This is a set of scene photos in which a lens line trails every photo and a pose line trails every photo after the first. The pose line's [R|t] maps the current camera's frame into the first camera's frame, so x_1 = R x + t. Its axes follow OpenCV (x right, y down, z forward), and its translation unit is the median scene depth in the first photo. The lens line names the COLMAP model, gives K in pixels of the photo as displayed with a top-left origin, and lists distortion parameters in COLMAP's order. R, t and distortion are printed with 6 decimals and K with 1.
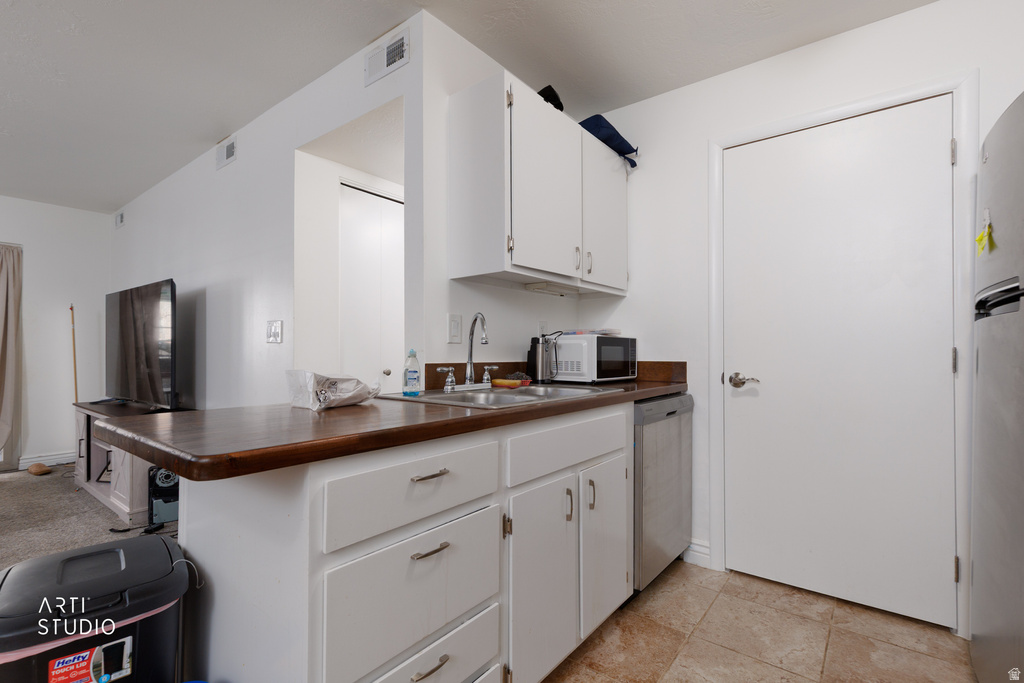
lens RADIAL K [[466.8, 0, 511.6], [0, 466.8, 349.2], [0, 0, 1]] dist [0.001914, -0.000038]
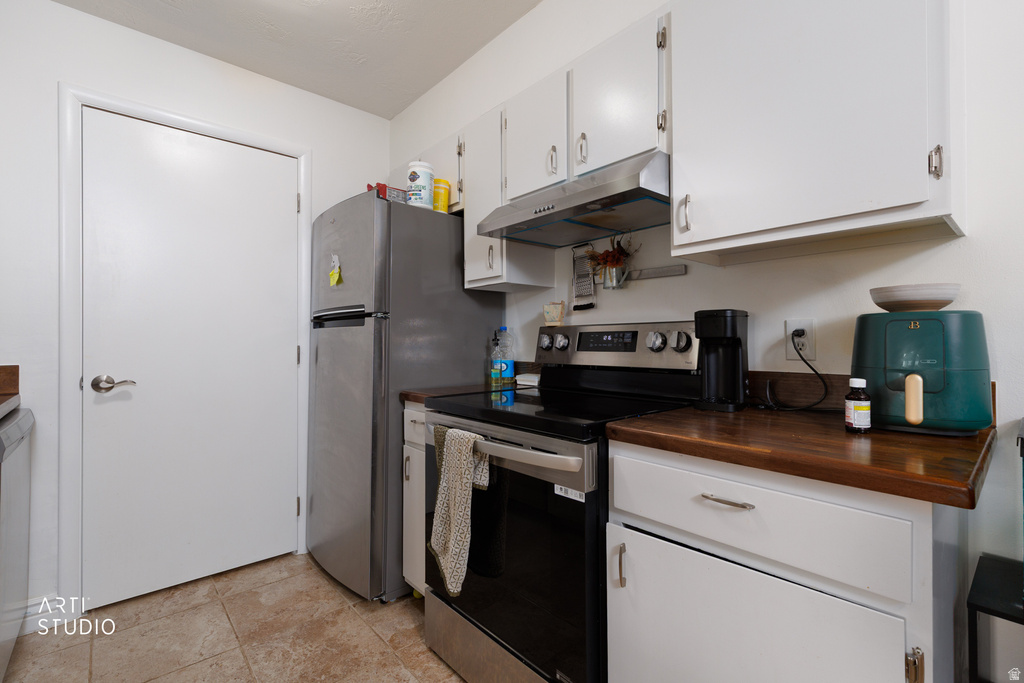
lens RADIAL K [[460.9, 0, 516.4], [0, 460.9, 339.2], [0, 0, 1]] dist [0.001120, 0.000122]
pose [[0.173054, 0.001547, 0.984911, -0.257741], [-0.007946, 0.999968, -0.000175, -0.025587], [-0.984880, -0.007796, 0.173061, 0.124763]]
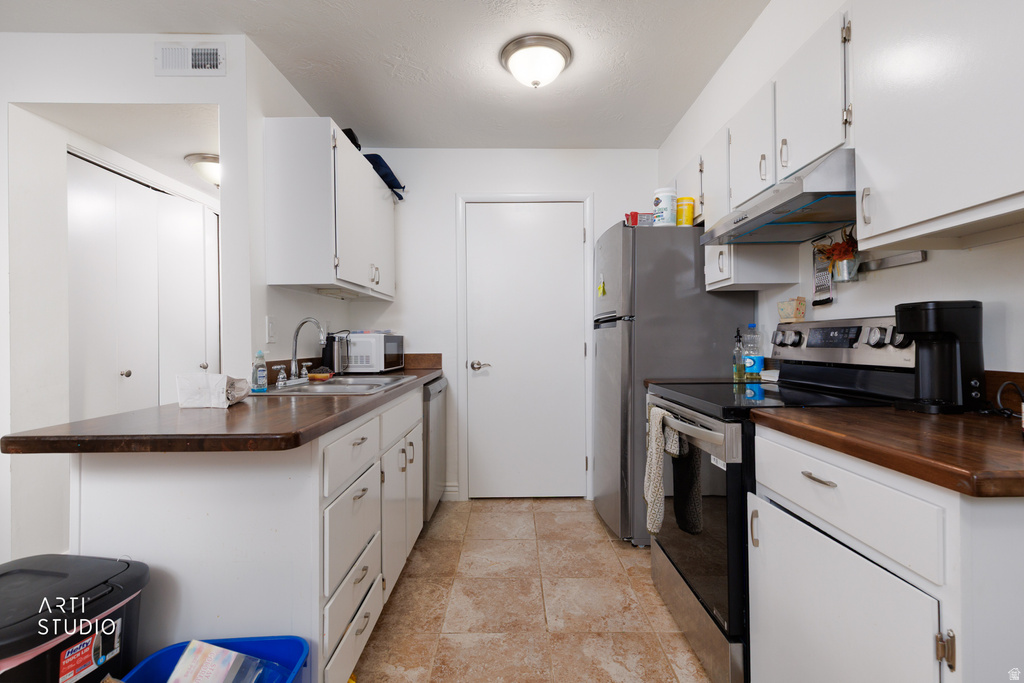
lens RADIAL K [[460.9, 0, 516.4], [0, 460.9, 339.2], [0, 0, 1]] dist [0.001120, 0.000122]
pose [[0.778858, -0.007321, 0.627157, -0.363570], [0.003916, 0.999969, 0.006810, -0.027942], [-0.627188, -0.002849, 0.778863, -0.216631]]
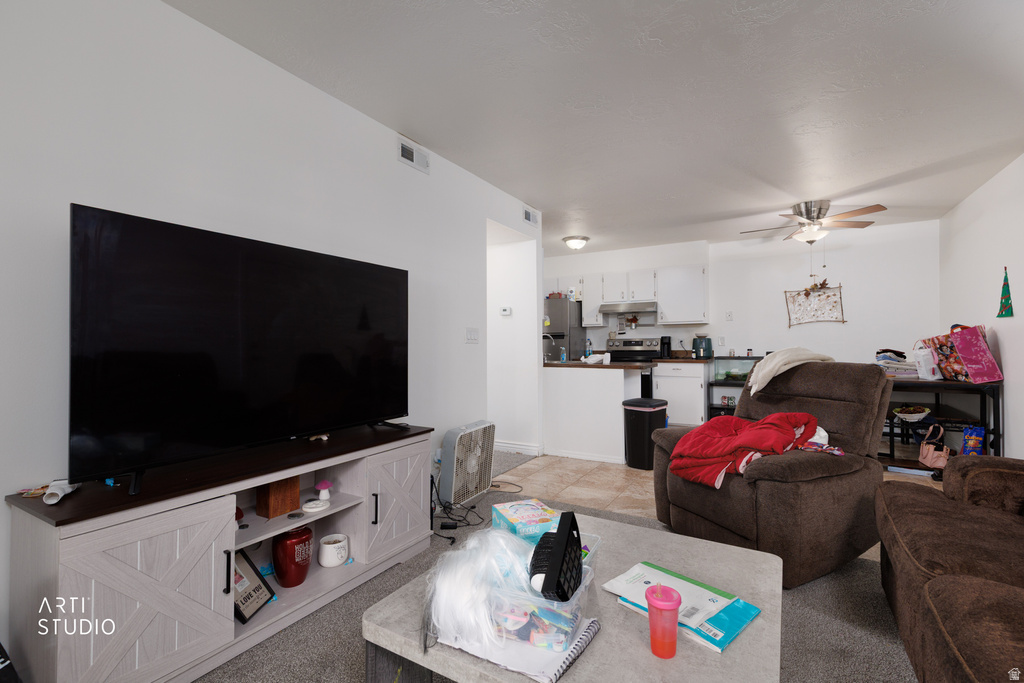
lens RADIAL K [[460.9, 0, 516.4], [0, 460.9, 339.2], [0, 0, 1]] dist [0.001120, 0.000122]
pose [[-0.142440, 0.008028, 0.989771, -2.575853], [-0.006921, 0.999935, -0.009106, -0.017433], [-0.989779, -0.008147, -0.142375, 1.456048]]
